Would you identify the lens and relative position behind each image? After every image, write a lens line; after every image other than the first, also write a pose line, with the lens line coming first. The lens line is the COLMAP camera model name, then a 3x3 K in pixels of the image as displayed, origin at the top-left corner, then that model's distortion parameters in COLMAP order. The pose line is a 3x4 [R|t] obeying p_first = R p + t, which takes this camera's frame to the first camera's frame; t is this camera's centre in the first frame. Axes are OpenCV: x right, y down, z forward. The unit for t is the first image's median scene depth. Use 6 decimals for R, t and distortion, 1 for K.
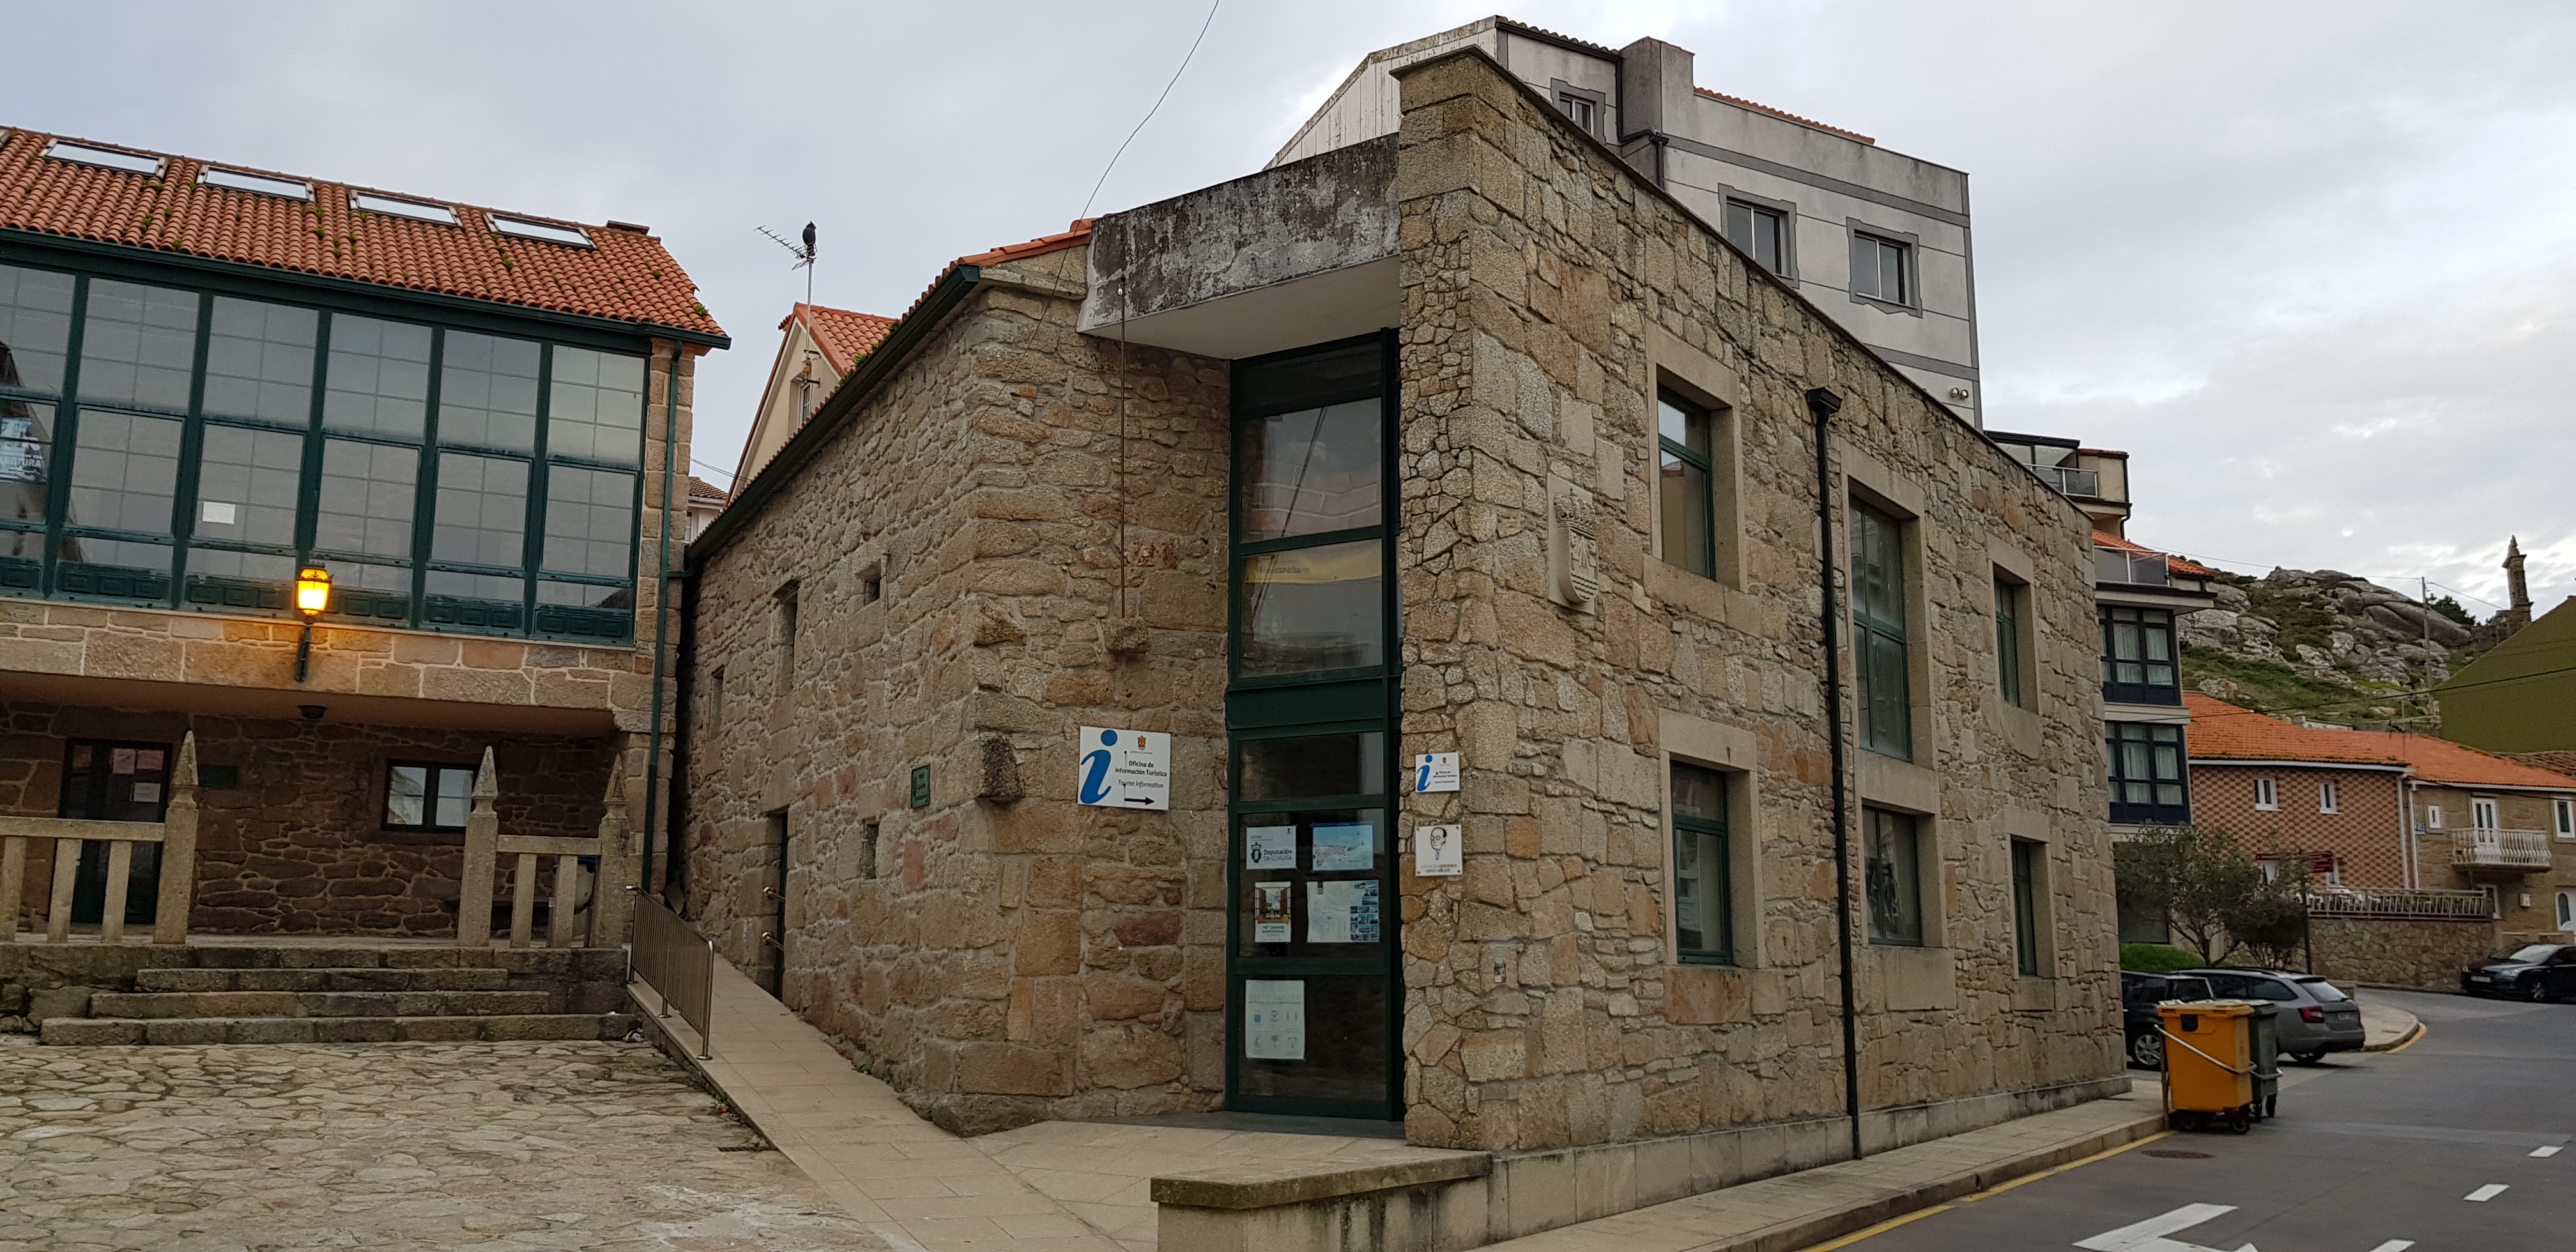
lens RADIAL K [[1982.0, 0, 1286.9], [0, 1982.0, 624.7], [0, 0, 1]] dist [0.007882, -0.020903]
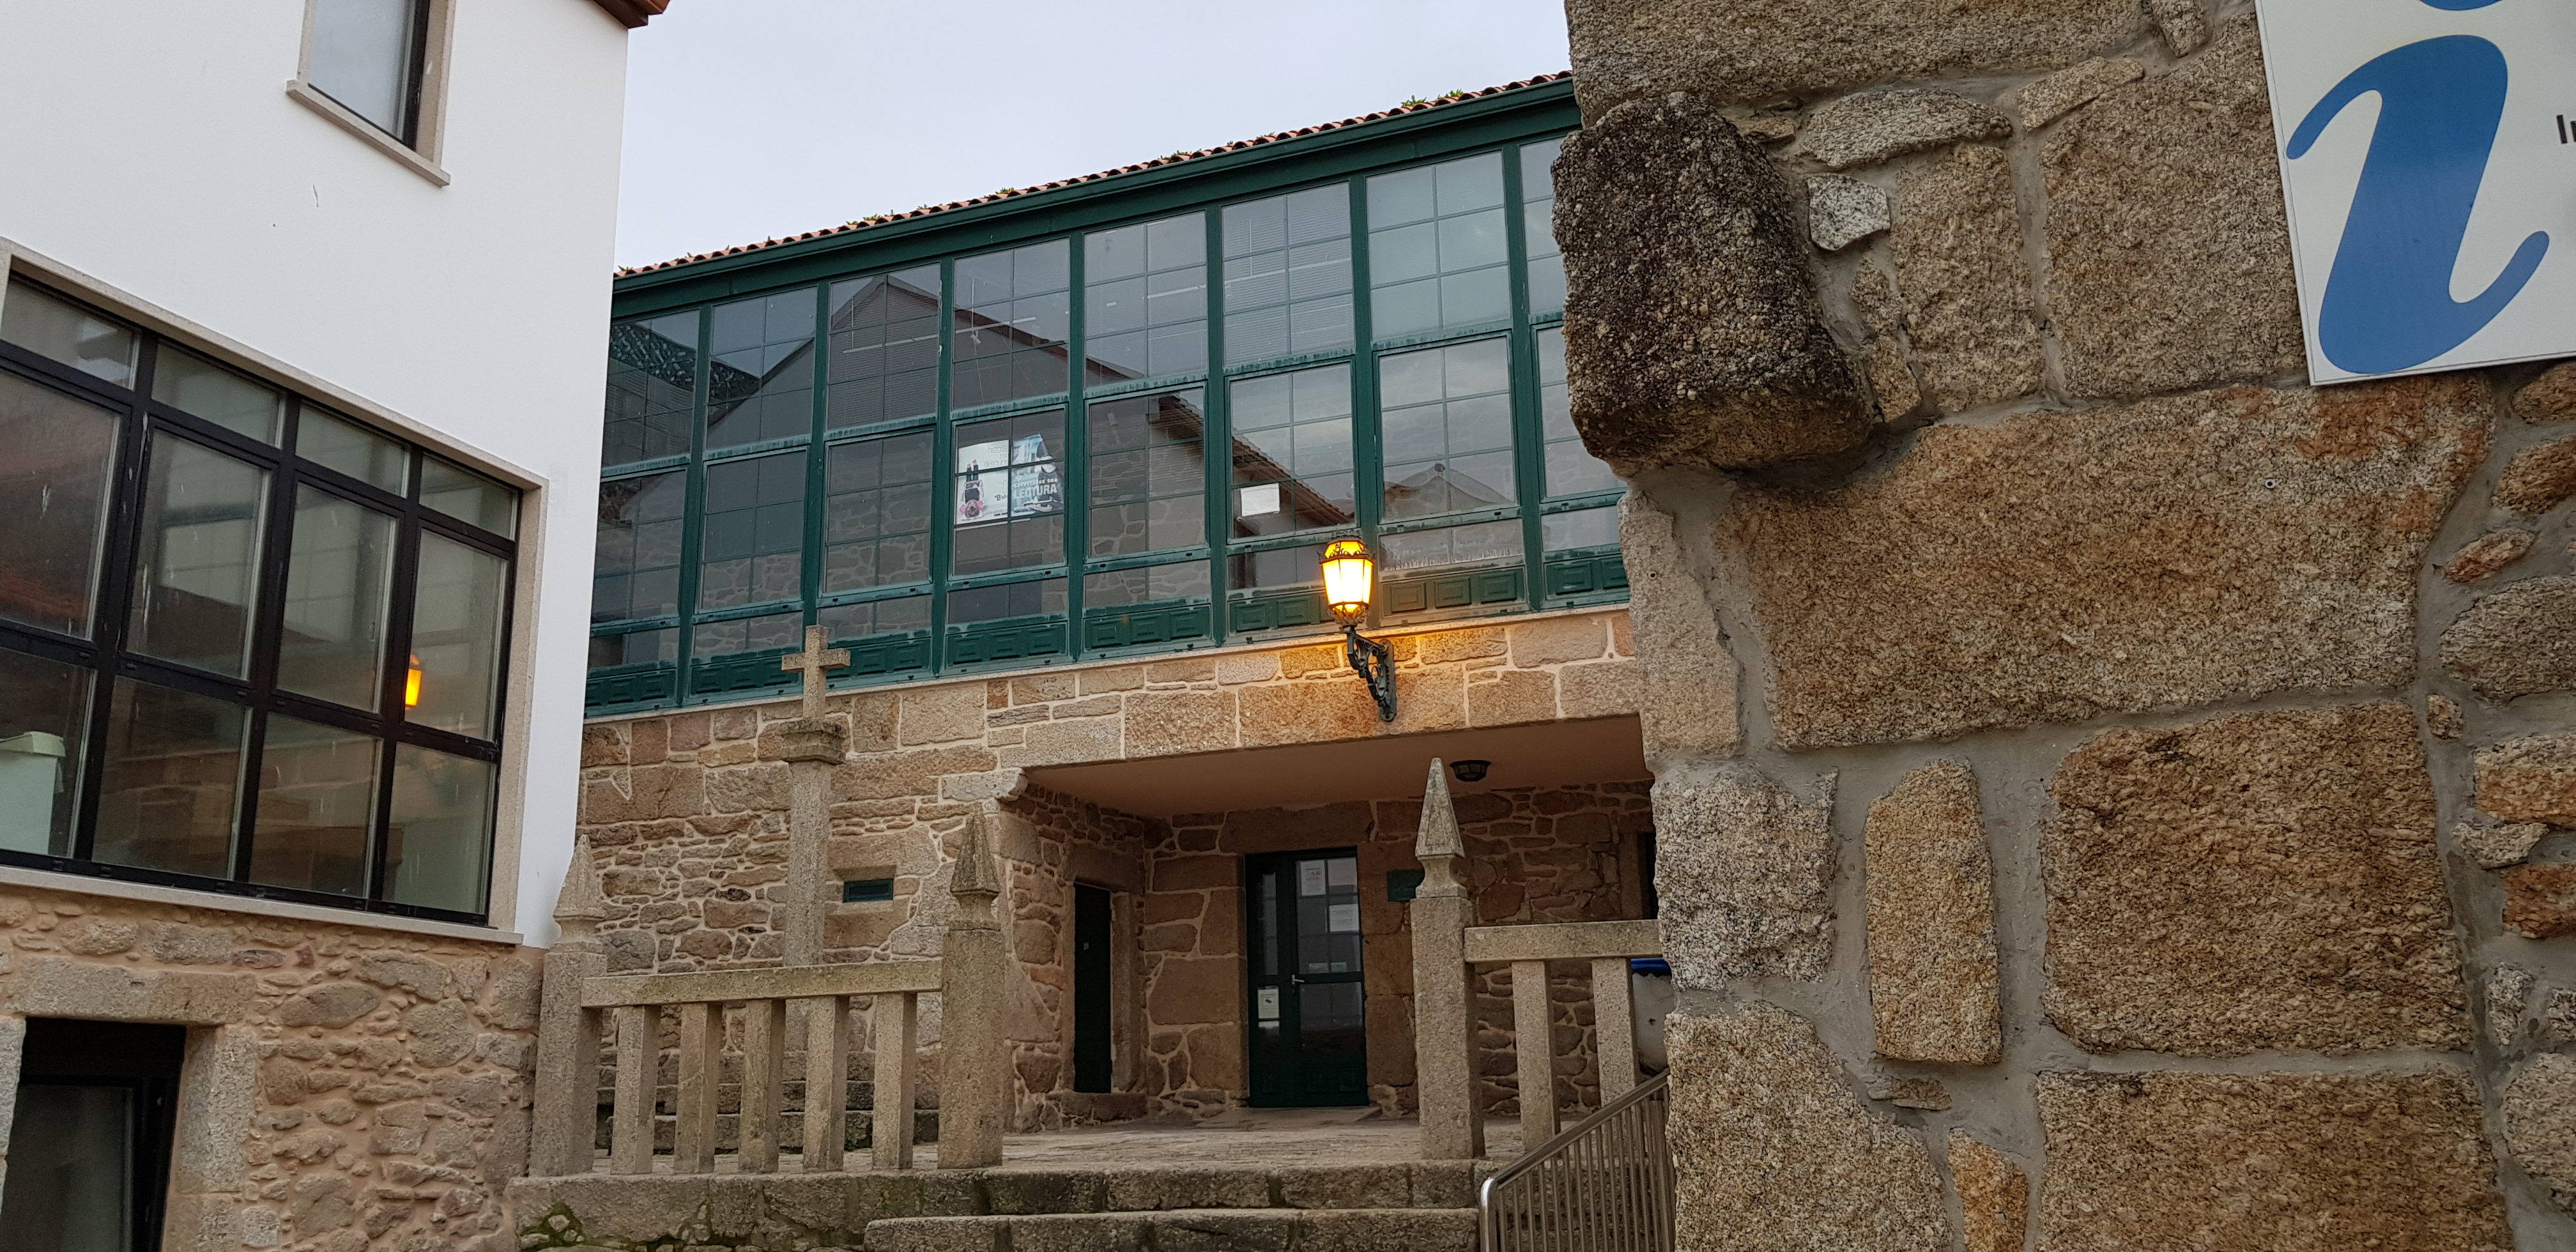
lens RADIAL K [[1982.0, 0, 1287.4], [0, 1982.0, 573.1], [0, 0, 1]] dist [0.007882, -0.020903]
pose [[0.633752, -0.225225, -0.740022, -0.028808], [0.162605, 0.974087, -0.157207, 0.079727], [0.756253, -0.020701, 0.653952, 0.566431]]
